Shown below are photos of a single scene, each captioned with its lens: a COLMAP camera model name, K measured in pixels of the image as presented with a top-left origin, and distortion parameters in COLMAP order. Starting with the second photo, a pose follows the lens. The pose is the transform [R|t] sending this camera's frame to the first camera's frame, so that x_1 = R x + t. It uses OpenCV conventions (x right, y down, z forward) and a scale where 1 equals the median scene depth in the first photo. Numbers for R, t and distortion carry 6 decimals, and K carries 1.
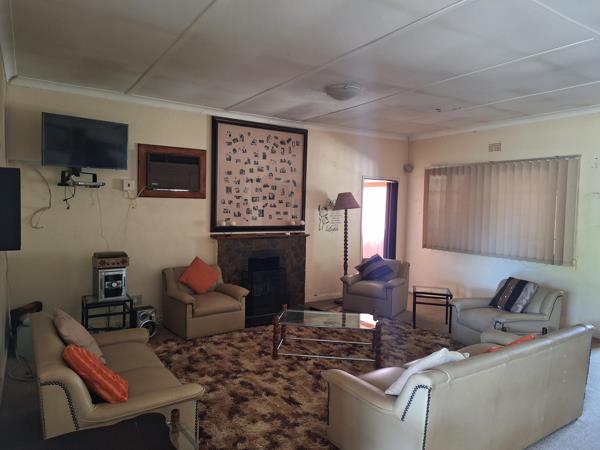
lens RADIAL K [[417.4, 0, 300.0], [0, 417.4, 225.0], [0, 0, 1]] dist [0.002516, 0.000043]
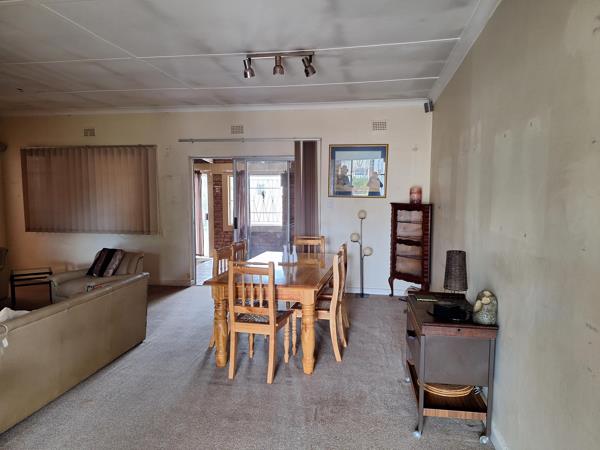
lens RADIAL K [[417.4, 0, 300.0], [0, 417.4, 225.0], [0, 0, 1]] dist [0.002516, 0.000043]
pose [[0.678069, -0.076877, 0.730967, 0.026959], [0.045900, 0.997003, 0.062278, 0.012185], [-0.733564, -0.008677, 0.679565, -0.153175]]
